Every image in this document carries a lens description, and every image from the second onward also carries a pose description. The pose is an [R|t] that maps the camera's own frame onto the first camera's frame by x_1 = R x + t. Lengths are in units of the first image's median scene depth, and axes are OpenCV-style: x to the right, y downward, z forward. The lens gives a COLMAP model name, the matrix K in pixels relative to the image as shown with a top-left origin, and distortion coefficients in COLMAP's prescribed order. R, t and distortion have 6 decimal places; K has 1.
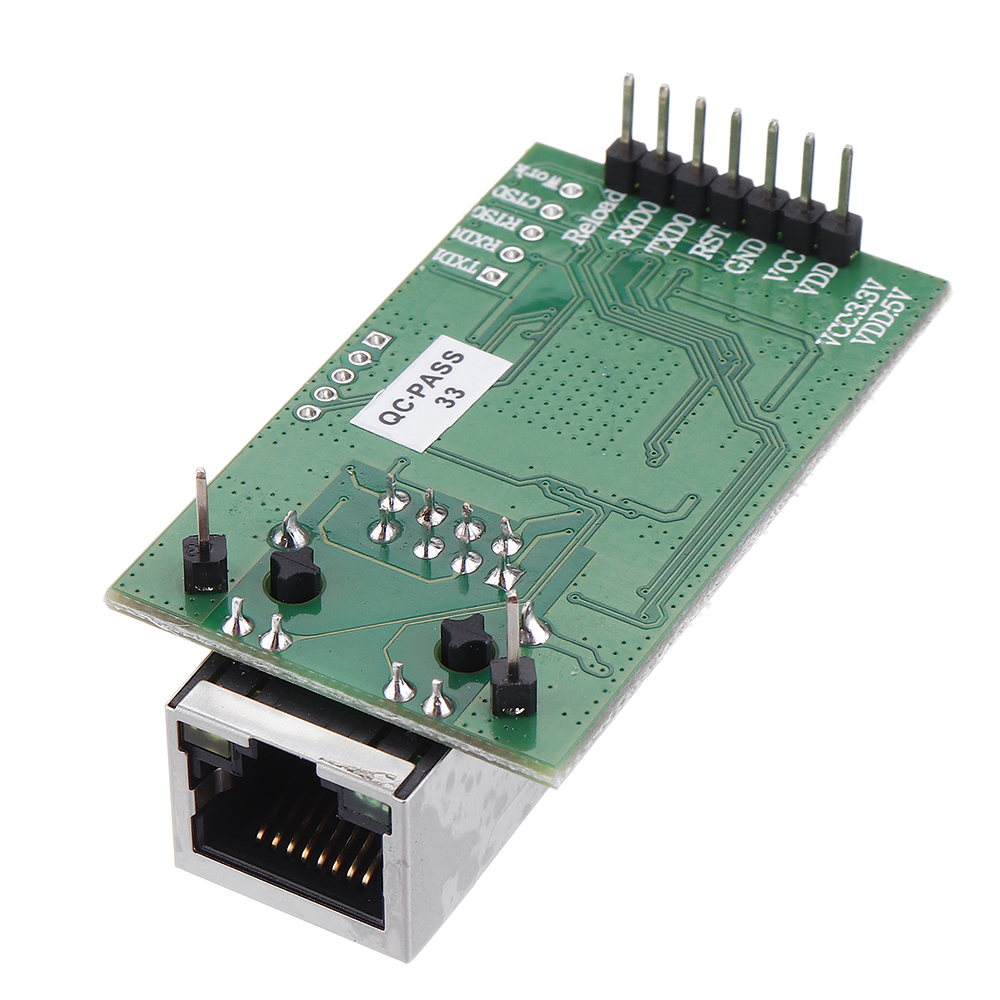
lens RADIAL K [[3861.8, 0, 553.0], [0, 3861.8, 432.8], [0, 0, 1]] dist [0.183403, 0.000000]
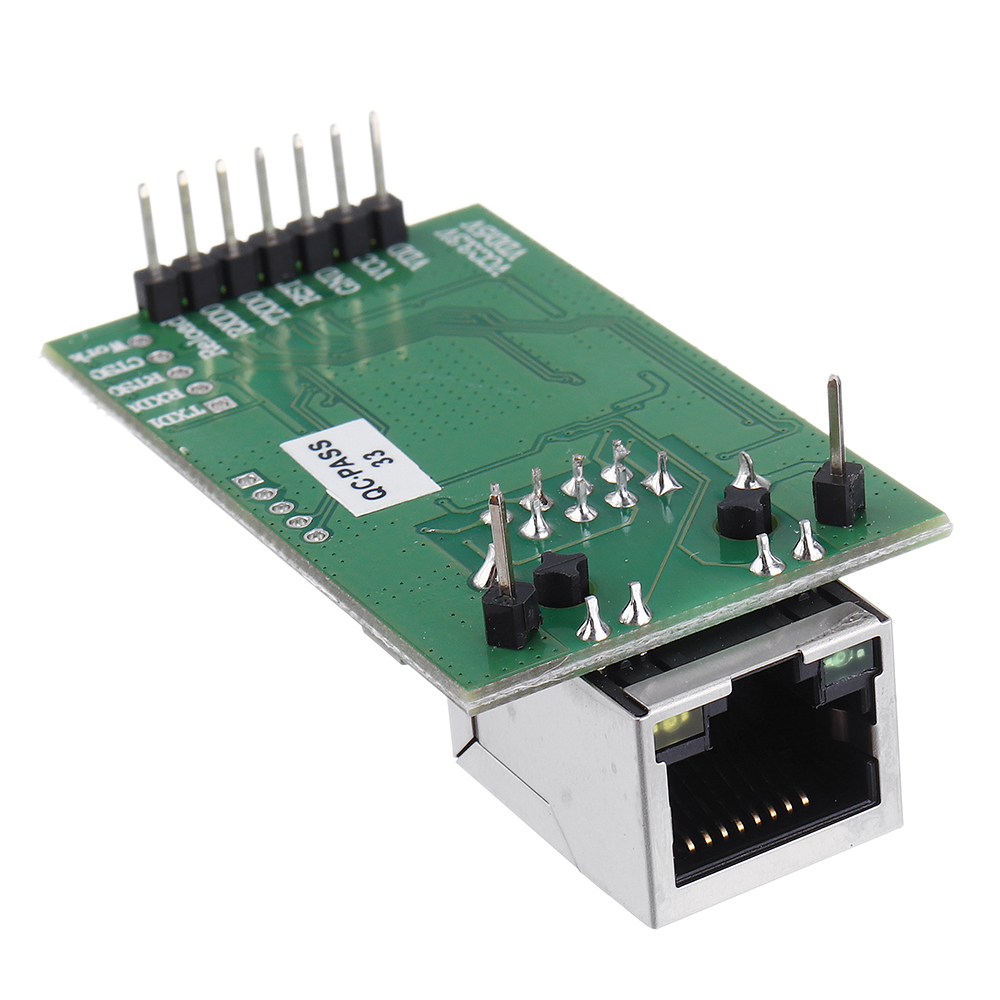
lens RADIAL K [[3861.8, 0, 495.6], [0, 3861.8, 502.6], [0, 0, 1]] dist [0.183403, 0.000000]
pose [[0.517080, -0.475716, 0.711564, -0.642375], [0.621064, 0.780579, 0.070541, -0.046272], [-0.588989, 0.405451, 0.699071, 0.329227]]
